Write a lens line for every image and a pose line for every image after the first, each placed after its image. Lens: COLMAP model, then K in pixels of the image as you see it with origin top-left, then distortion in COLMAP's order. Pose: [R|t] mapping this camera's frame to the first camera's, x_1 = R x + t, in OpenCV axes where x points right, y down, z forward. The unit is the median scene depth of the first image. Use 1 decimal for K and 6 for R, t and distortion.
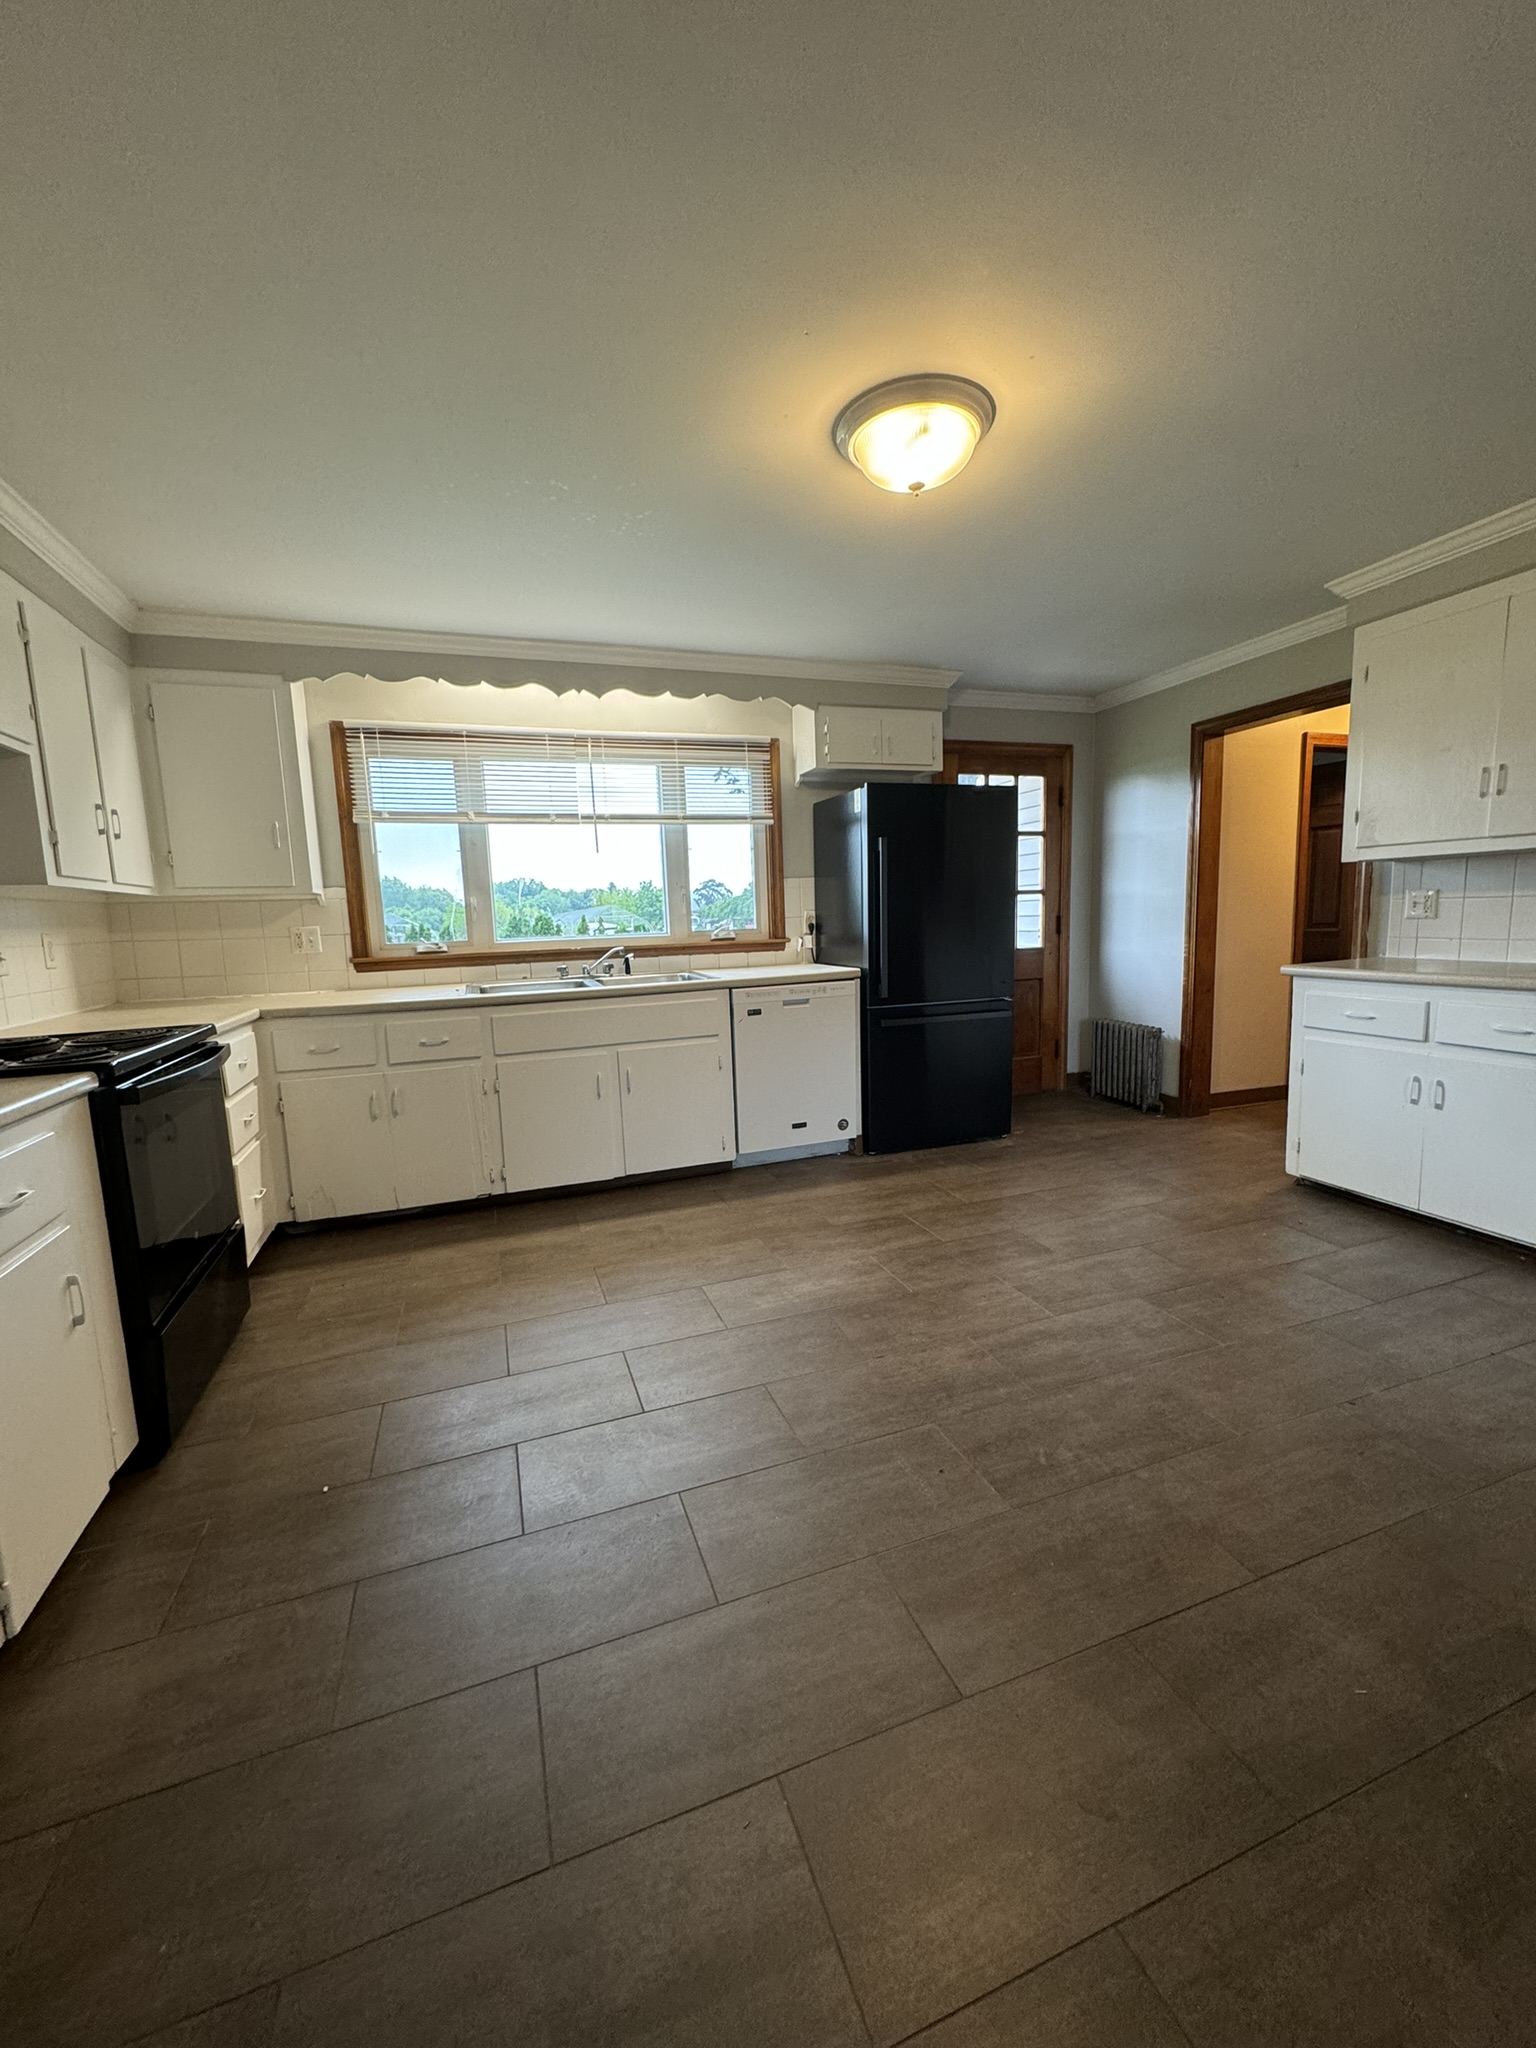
lens RADIAL K [[815.1, 0, 771.1], [0, 815.1, 1021.0], [0, 0, 1]] dist [-0.003333, -0.000462]
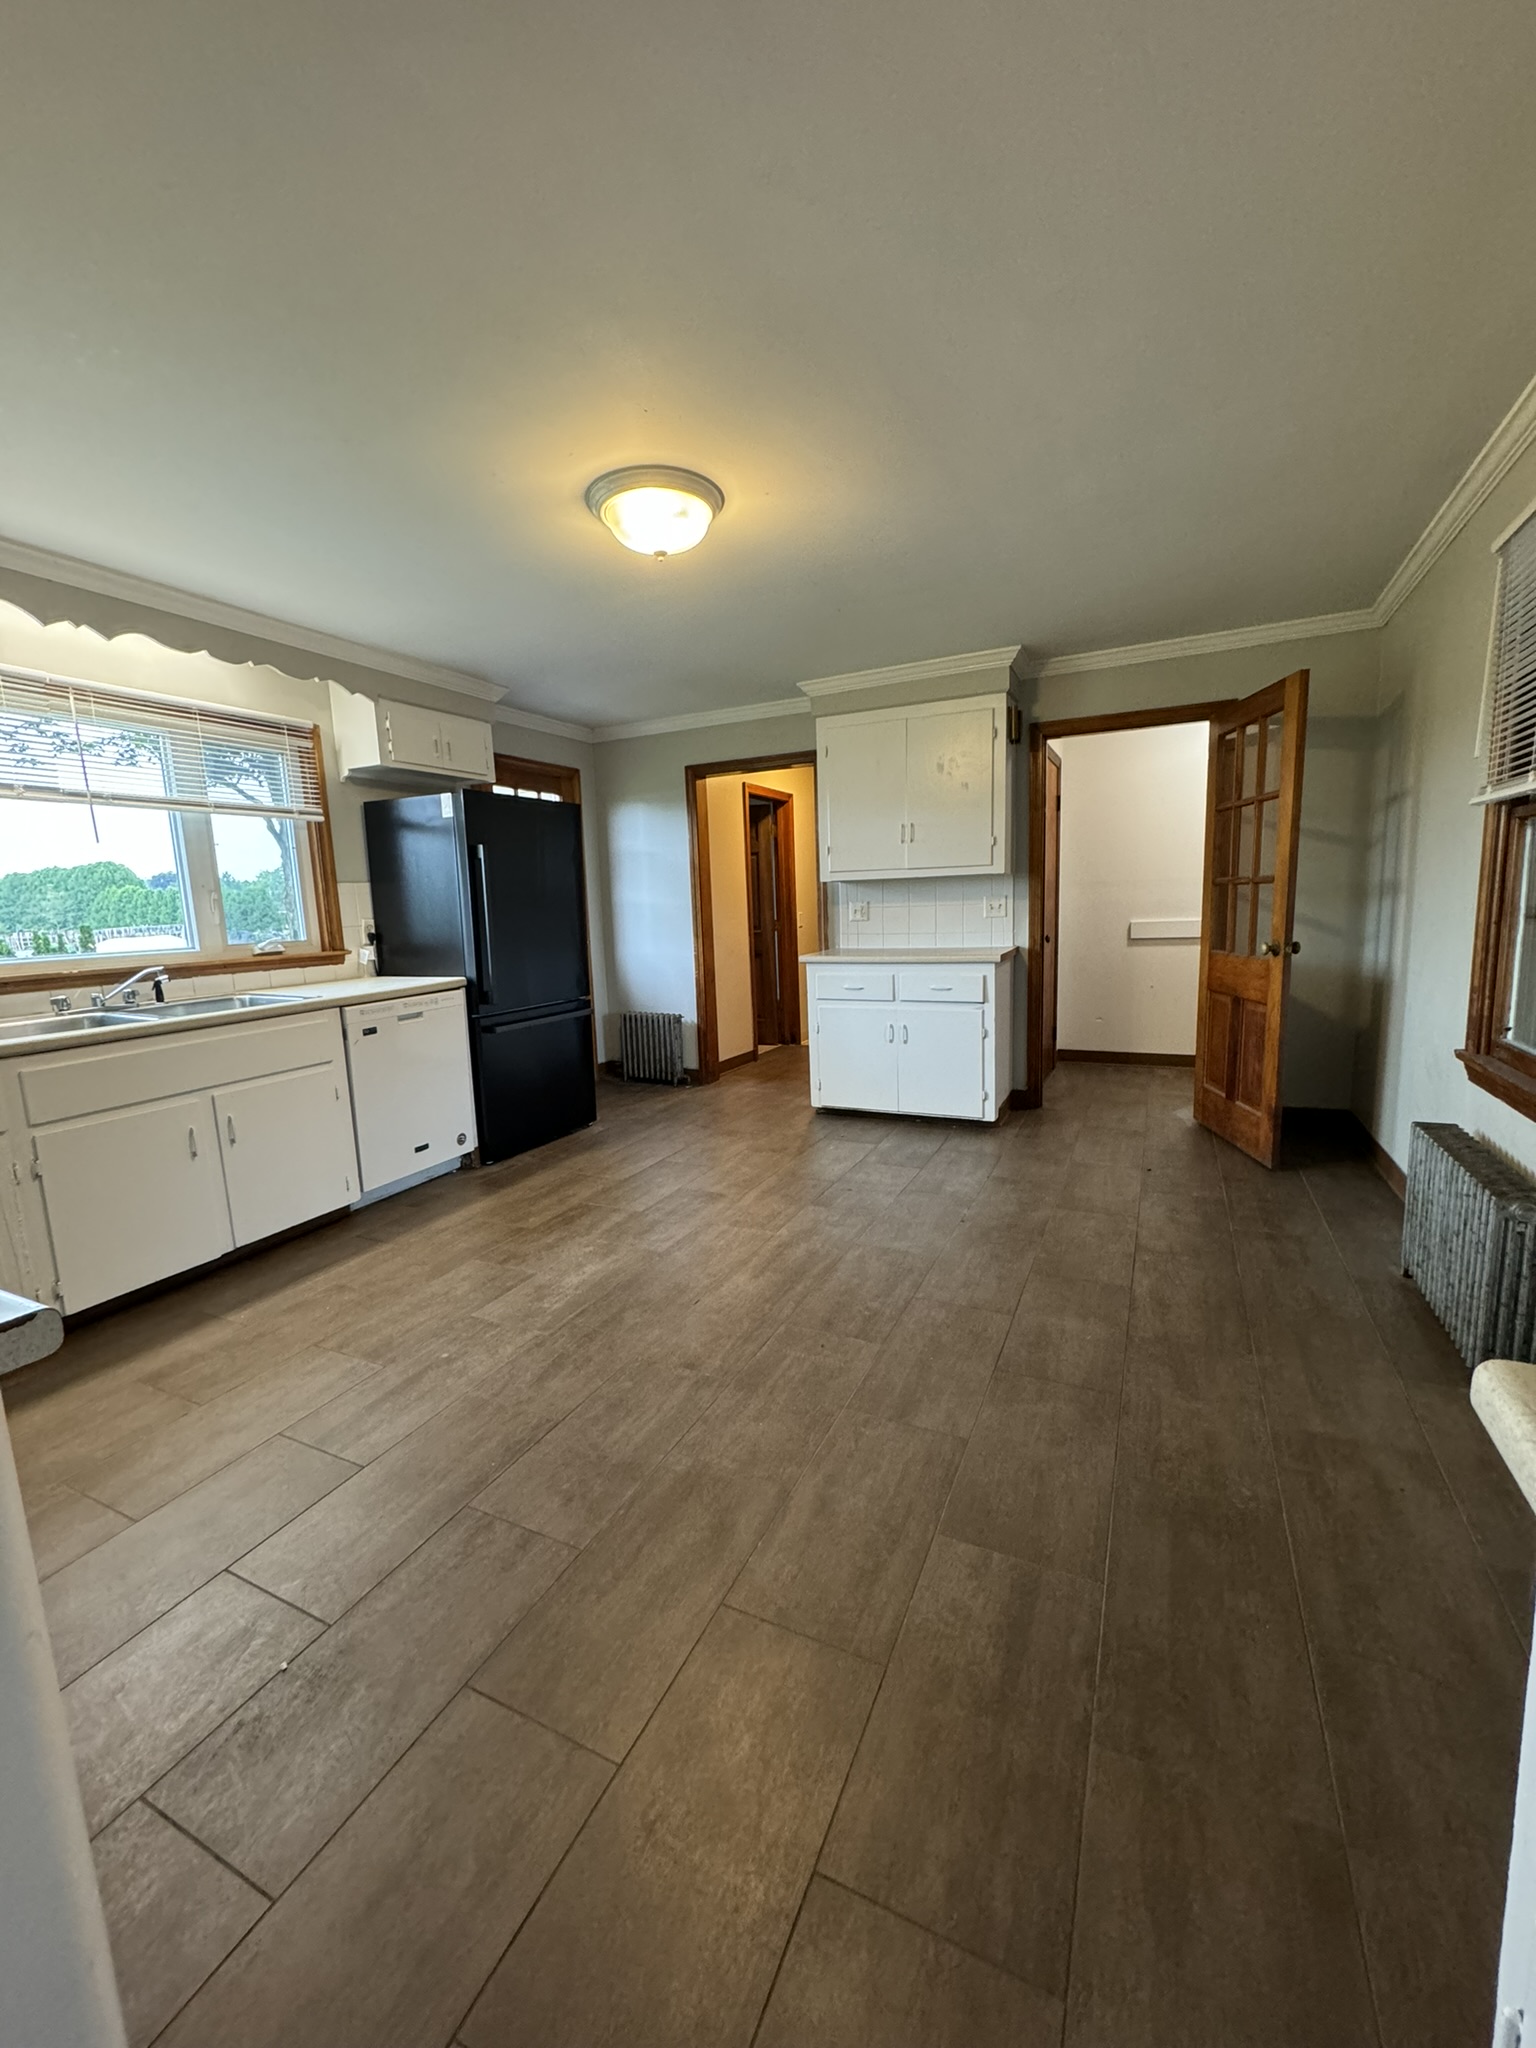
lens RADIAL K [[815.1, 0, 771.1], [0, 815.1, 1021.0], [0, 0, 1]] dist [-0.003333, -0.000462]
pose [[0.713761, -0.092304, 0.694280, -0.313232], [0.101087, 0.994475, 0.028291, -0.002635], [-0.693056, 0.049990, 0.719149, 0.044169]]
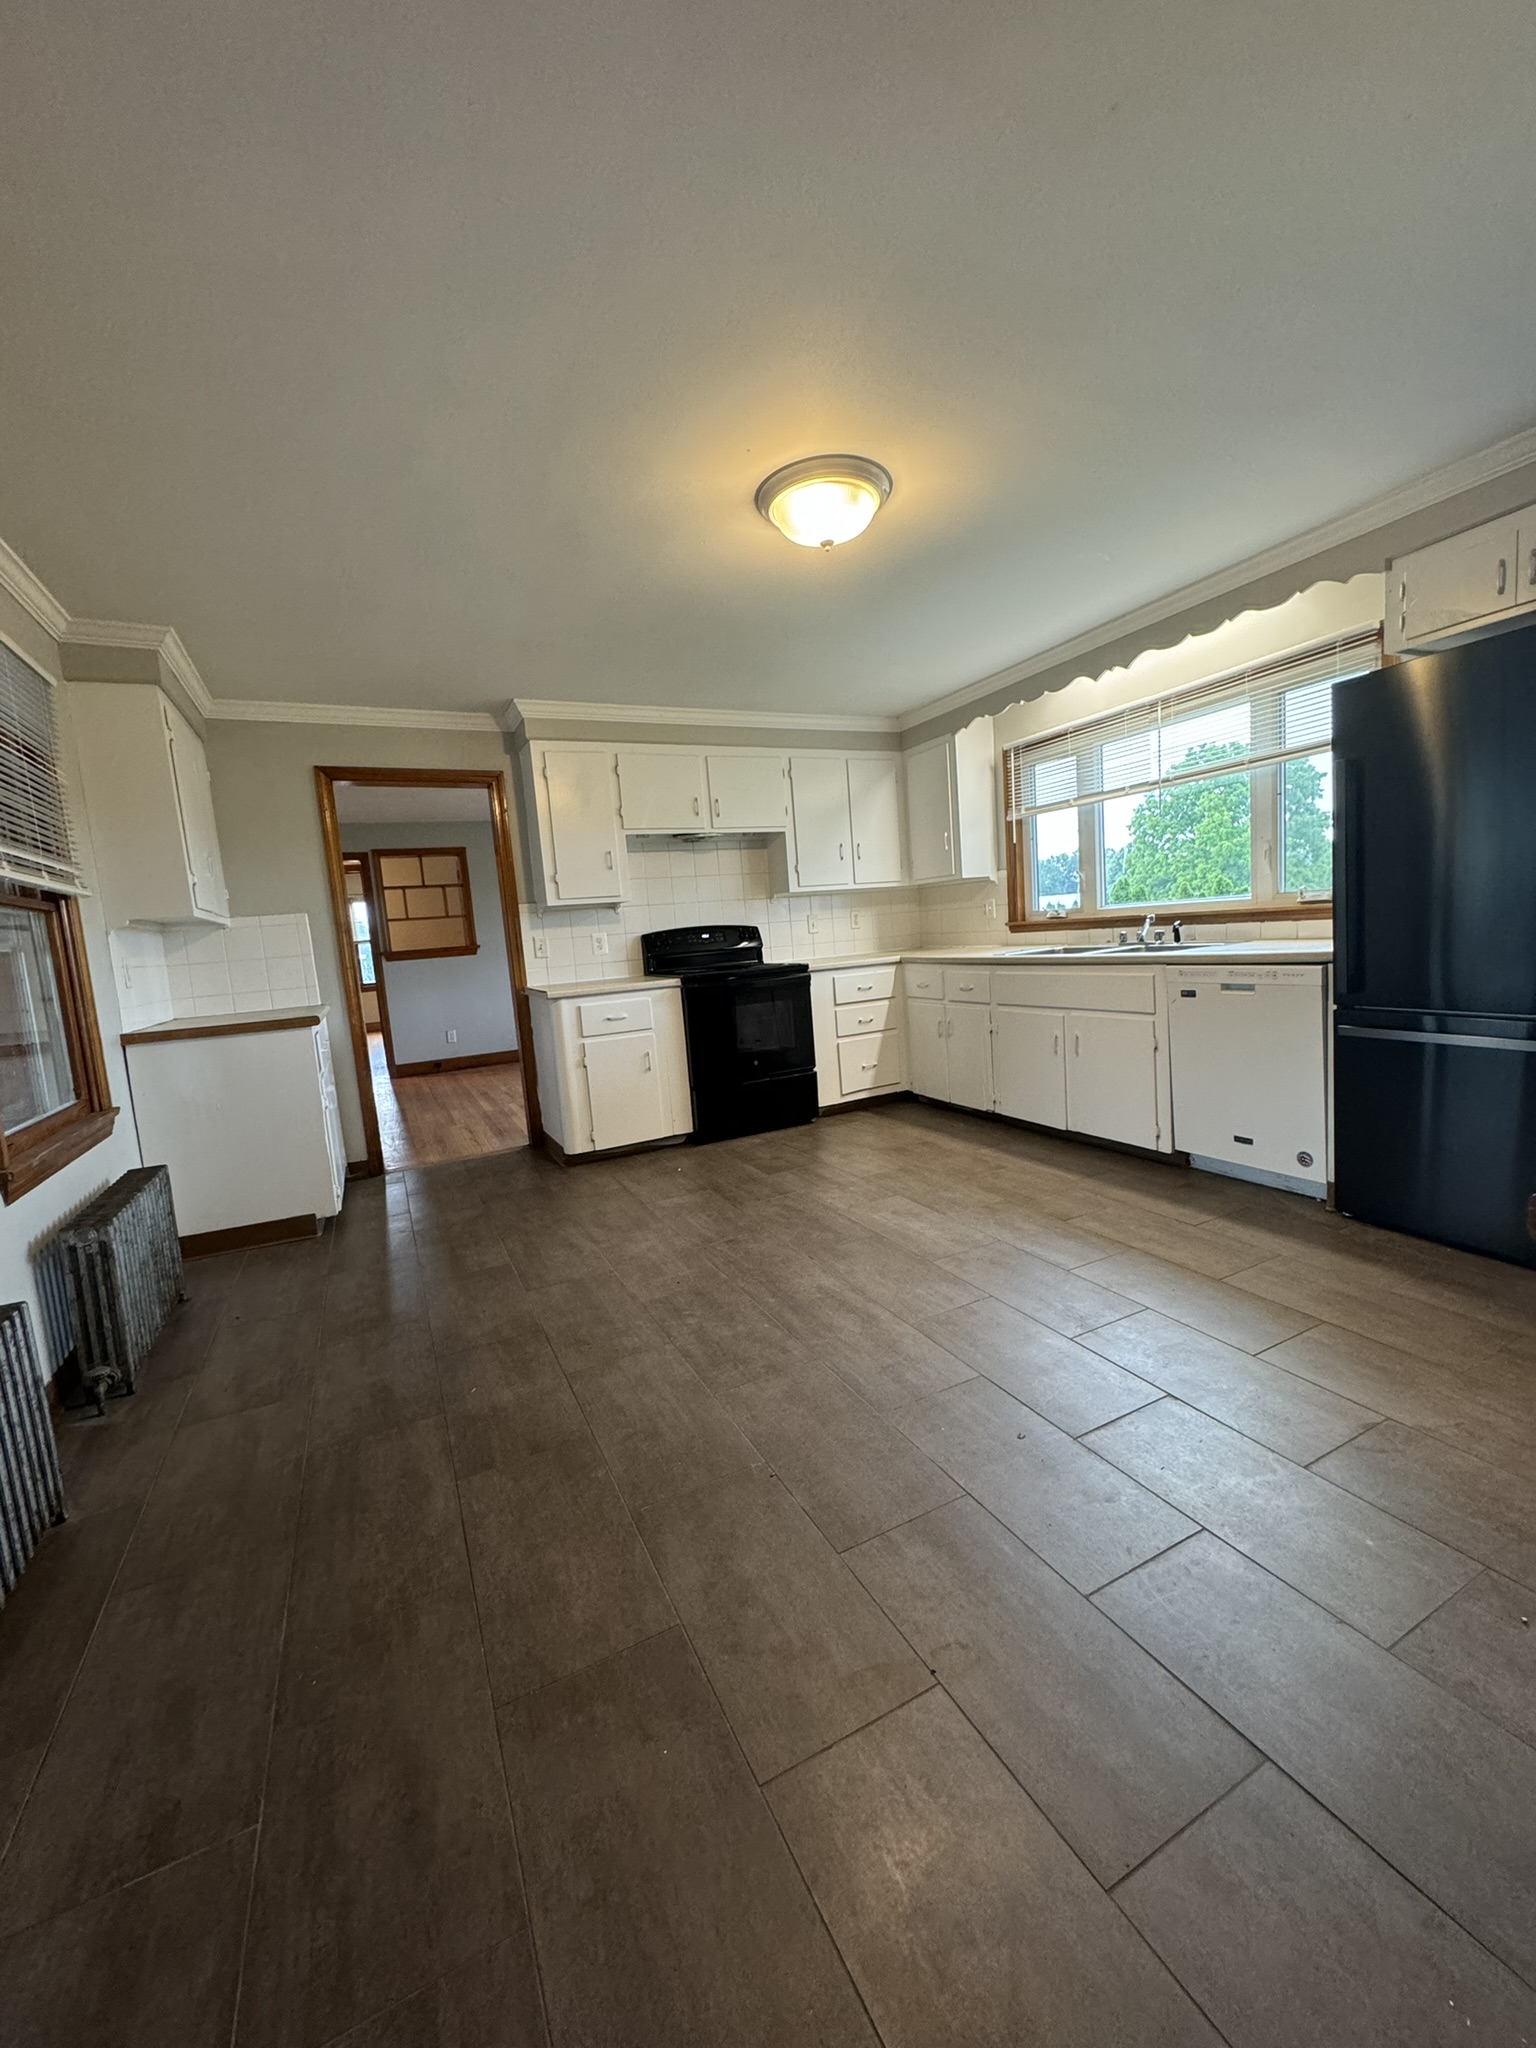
lens RADIAL K [[815.1, 0, 771.1], [0, 815.1, 1021.0], [0, 0, 1]] dist [-0.003333, -0.000462]
pose [[0.116134, 0.139024, -0.983456, 0.755750], [-0.053315, 0.989601, 0.133597, -0.071380], [0.991802, 0.036918, 0.122339, 0.431735]]
